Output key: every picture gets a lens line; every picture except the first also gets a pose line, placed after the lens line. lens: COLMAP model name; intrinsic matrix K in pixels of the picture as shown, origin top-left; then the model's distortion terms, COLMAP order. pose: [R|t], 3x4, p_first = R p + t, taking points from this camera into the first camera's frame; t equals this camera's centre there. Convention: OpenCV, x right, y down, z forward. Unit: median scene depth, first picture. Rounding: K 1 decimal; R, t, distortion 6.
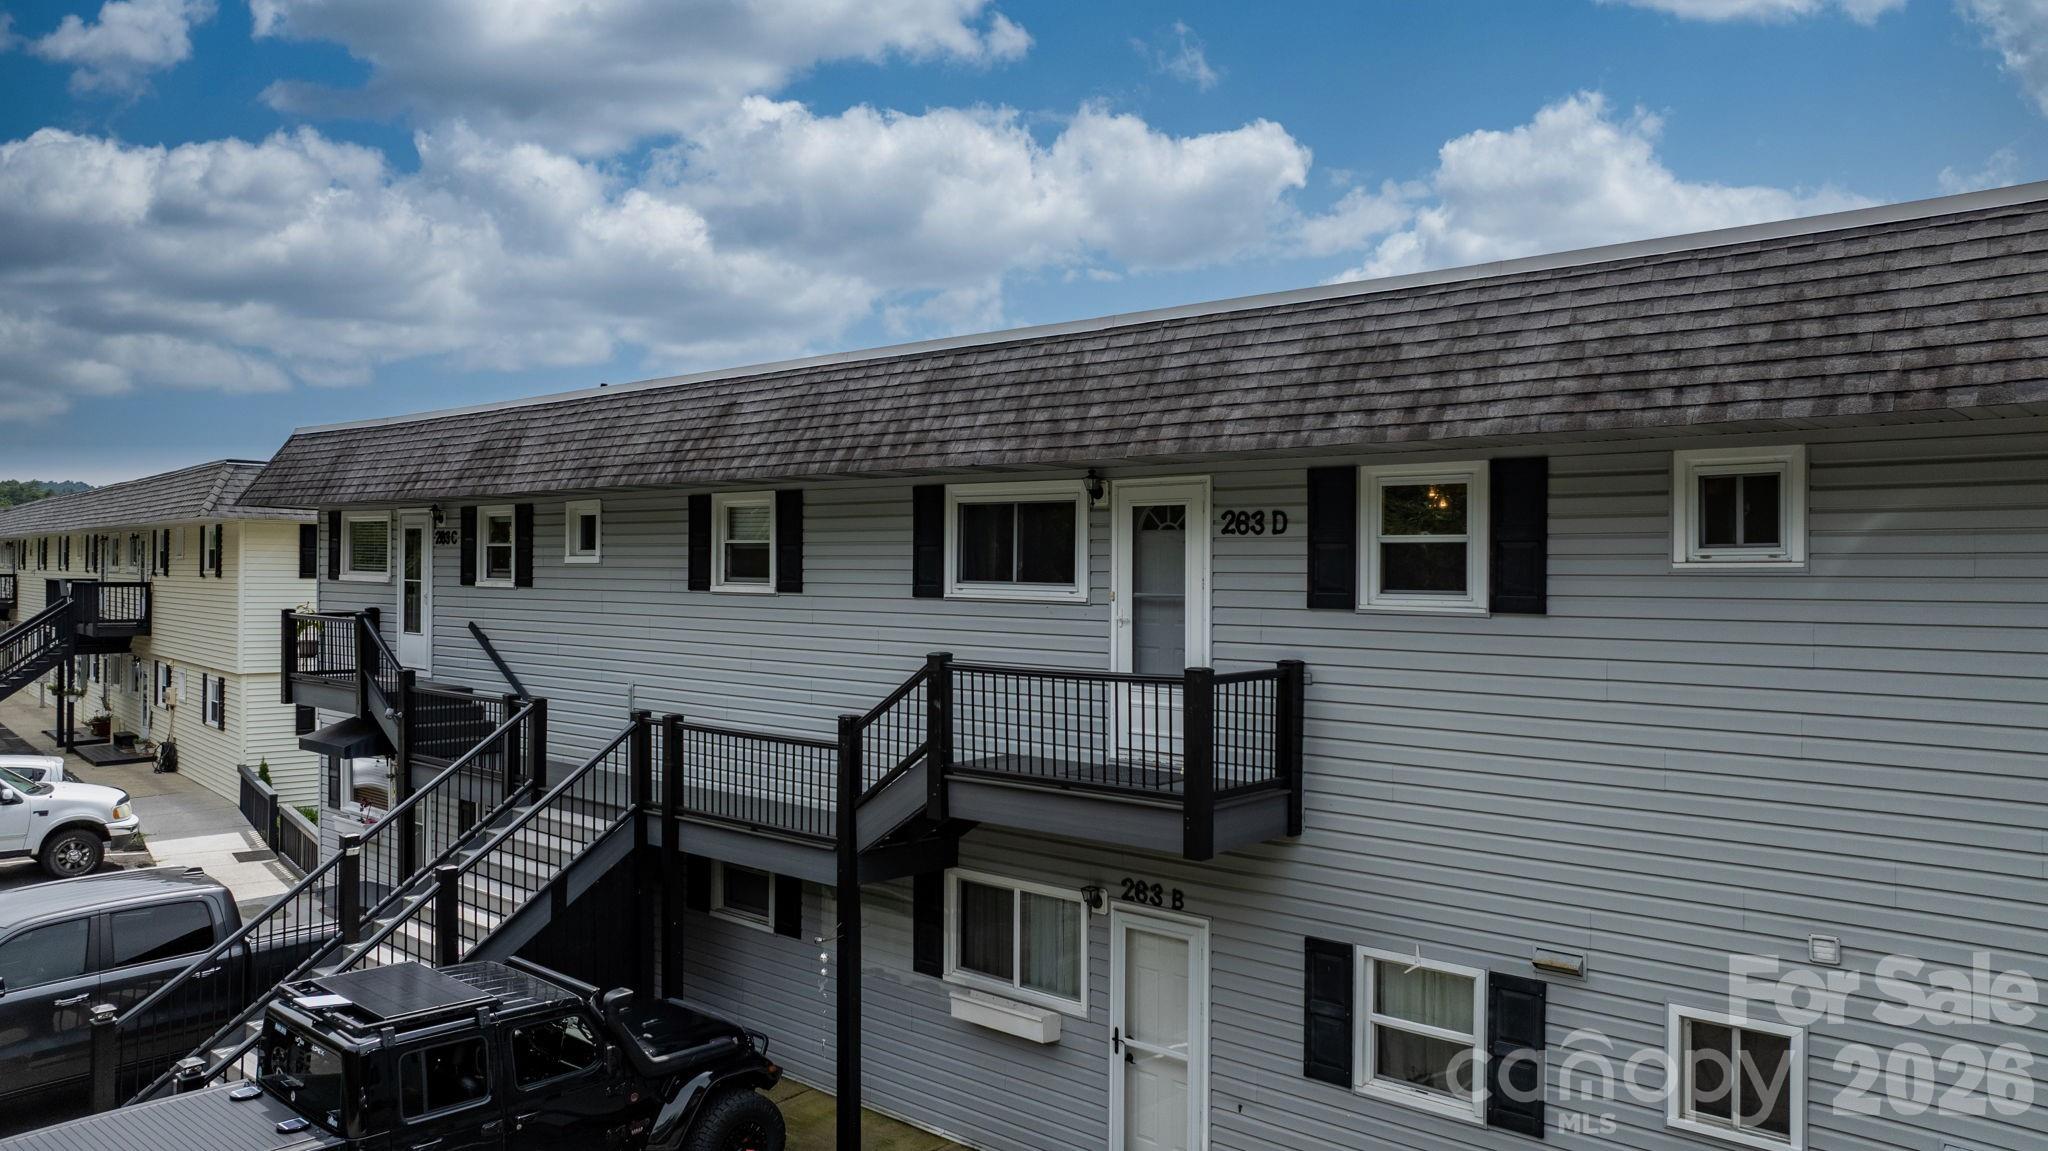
lens RADIAL K [[1413.7, 0, 1029.6], [0, 1413.7, 612.6], [0, 0, 1]] dist [-0.037158, 0.038099]
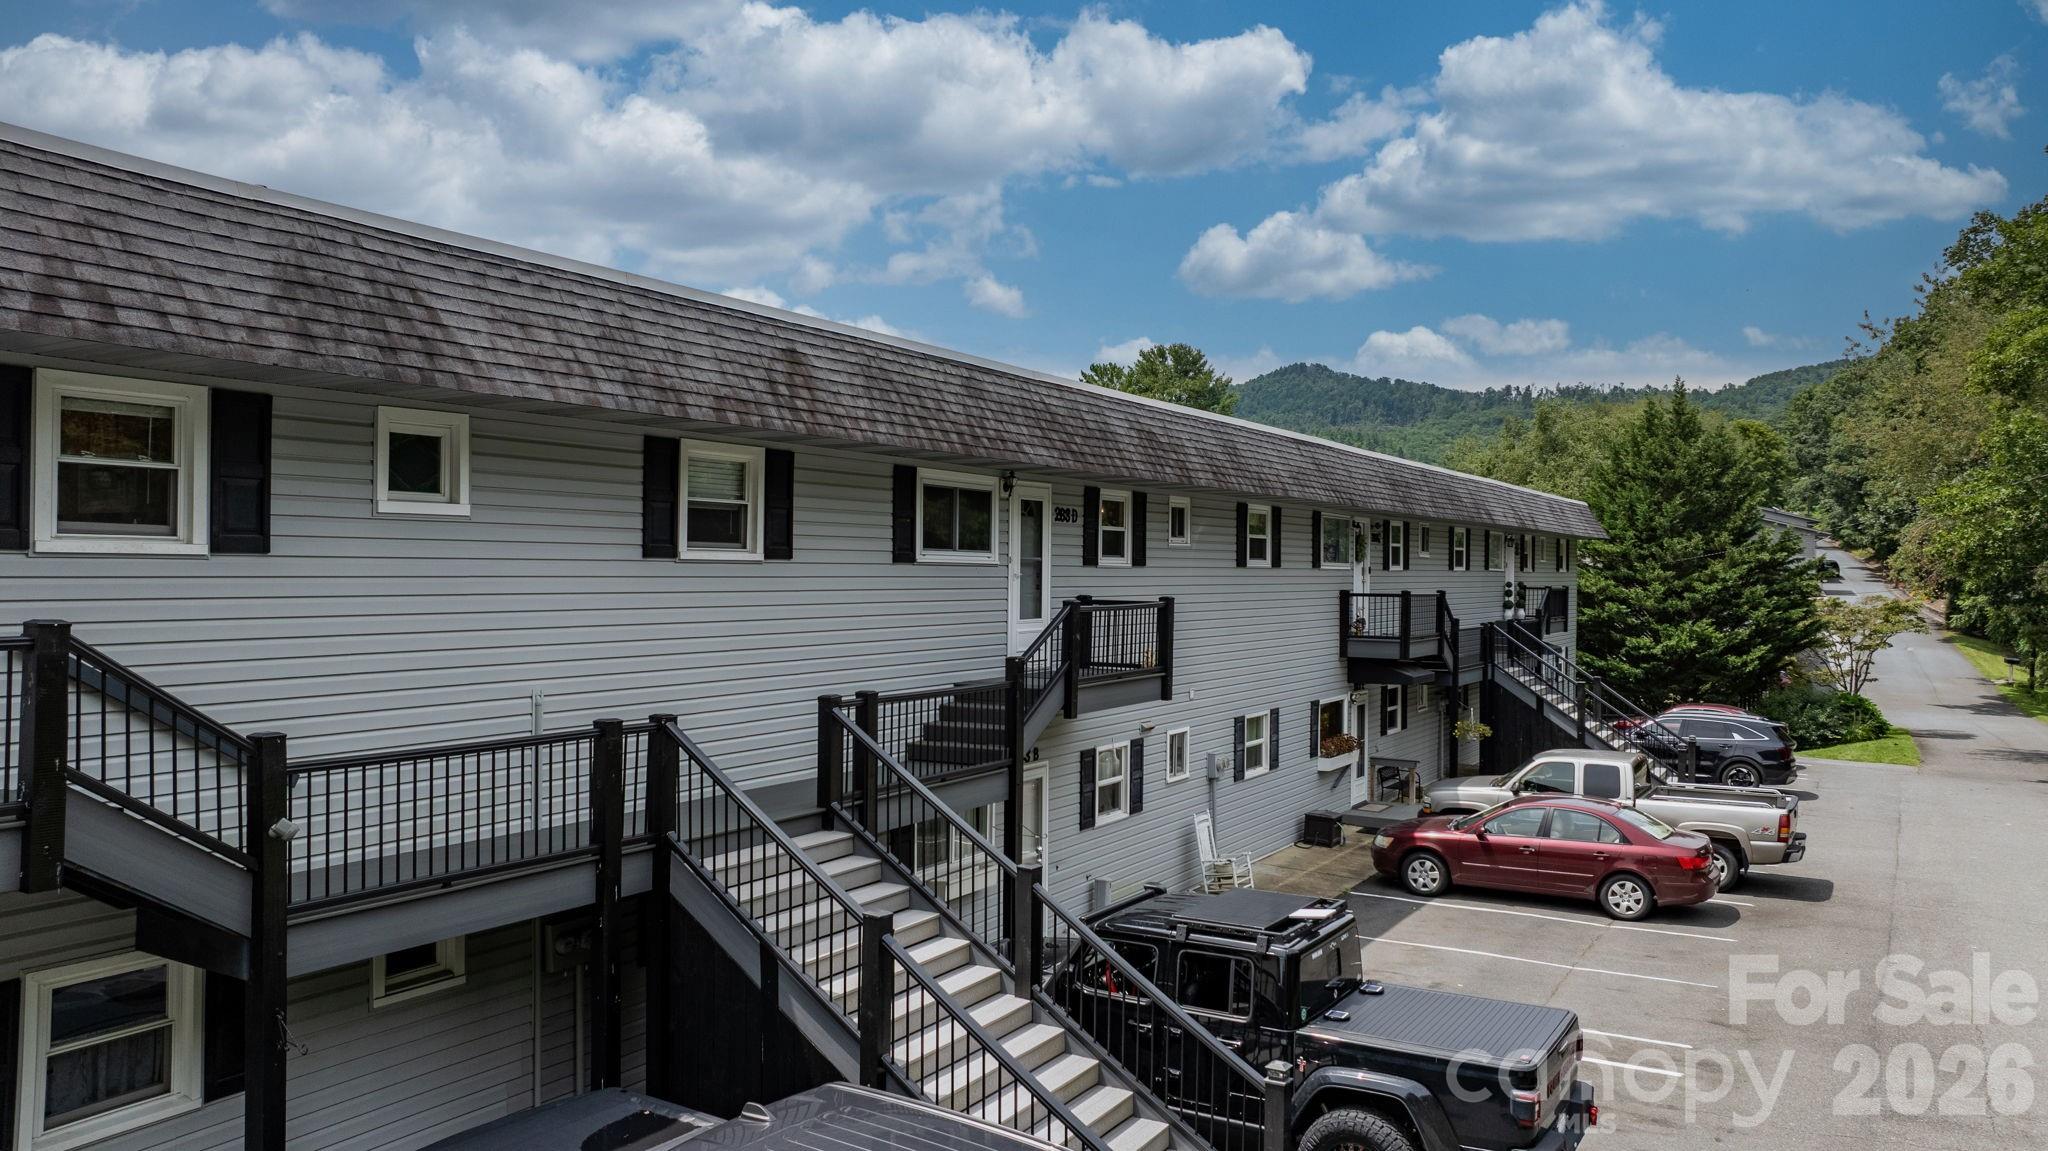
lens RADIAL K [[1432.0, 0, 1042.8], [0, 1432.0, 564.5], [0, 0, 1]] dist [-0.042871, 0.050345]
pose [[-0.176029, -0.029300, 0.983949, -1.051121], [-0.010298, 0.999557, 0.027922, -0.036345], [-0.984331, -0.005217, -0.176253, 0.923726]]
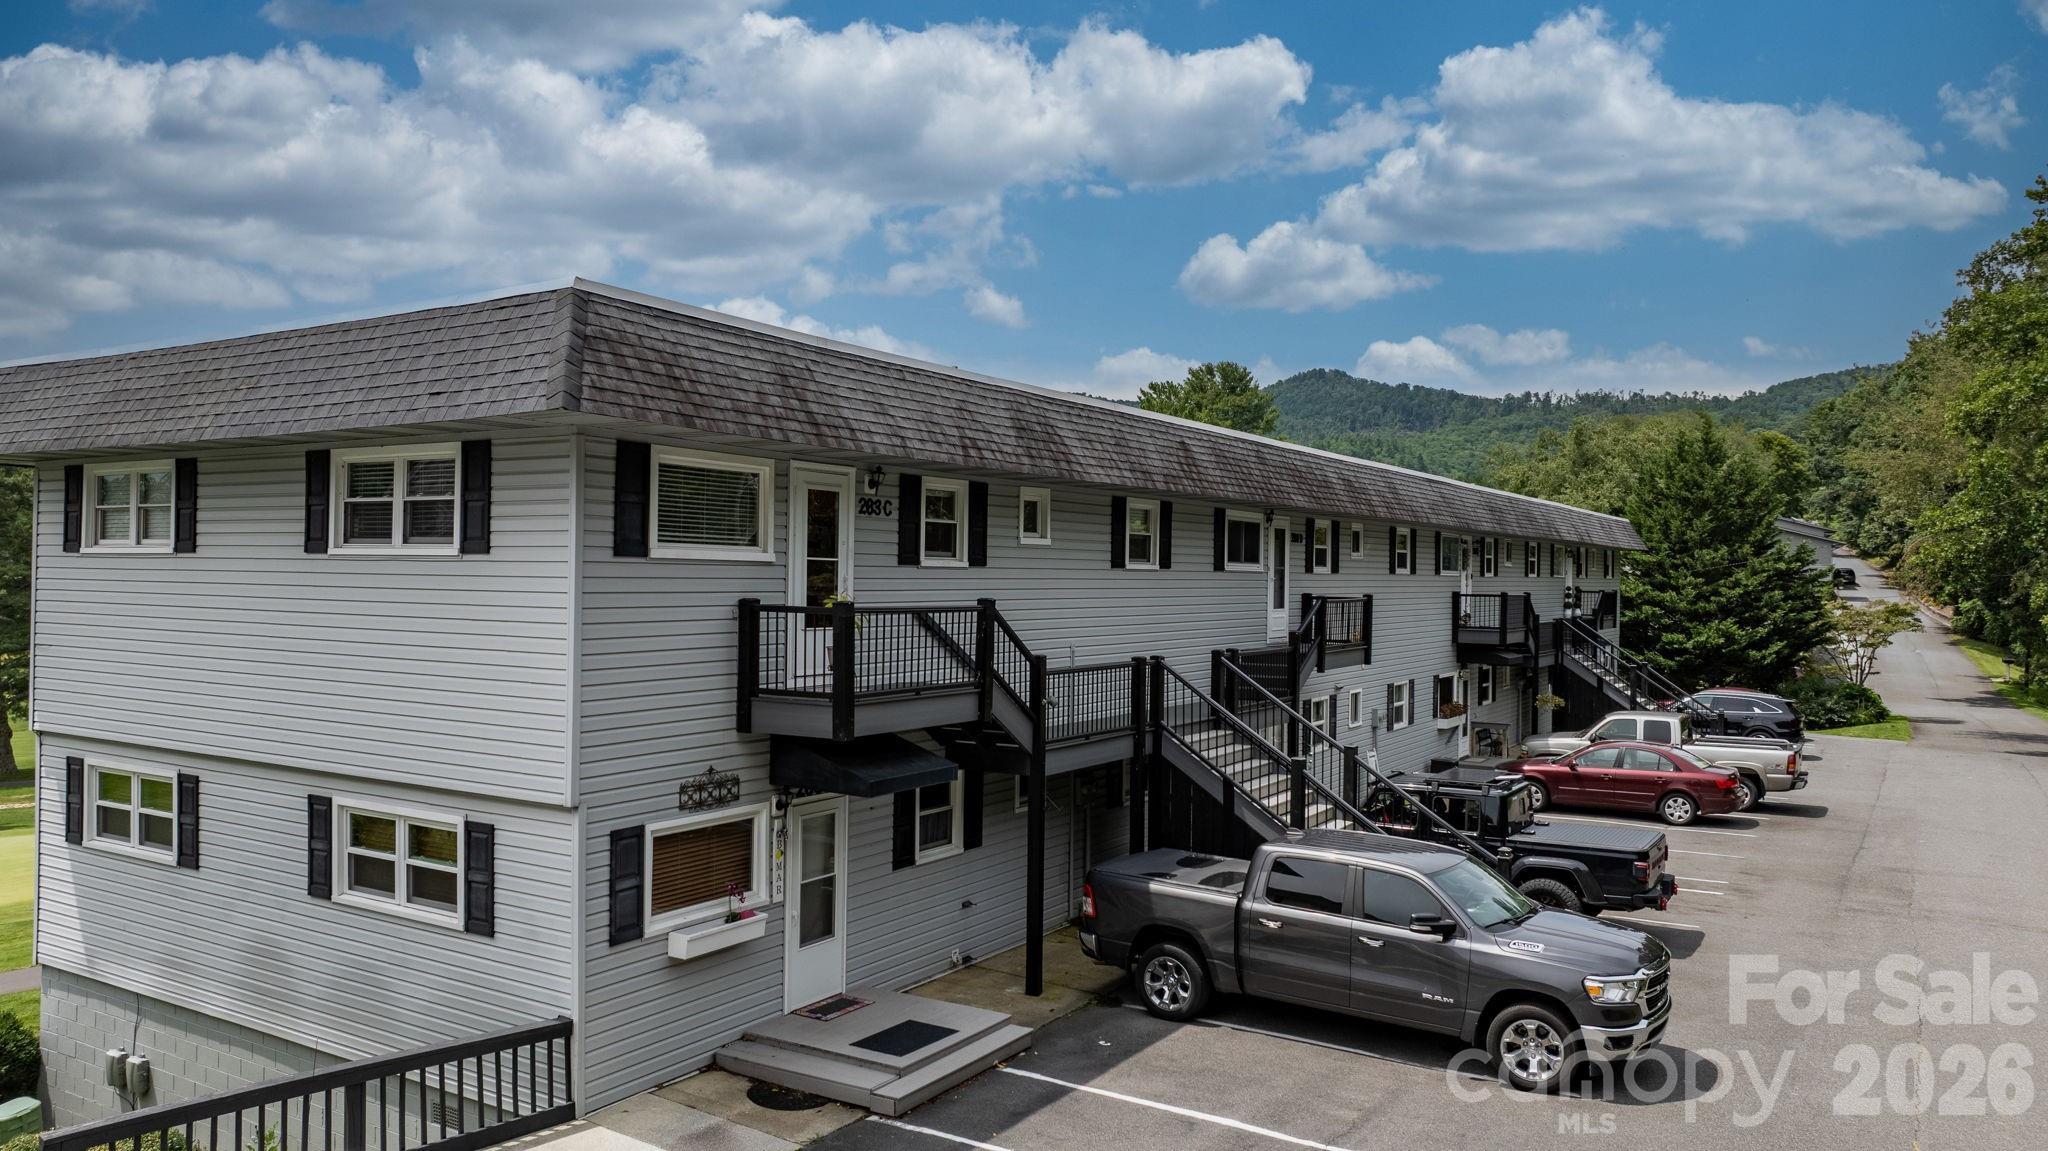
lens RADIAL K [[1432.0, 0, 1042.8], [0, 1432.0, 564.5], [0, 0, 1]] dist [-0.042871, 0.050345]
pose [[-0.164696, -0.026694, 0.985983, -1.542980], [-0.013358, 0.999602, 0.024832, -0.051606], [-0.986254, -0.009081, -0.164987, 1.284148]]
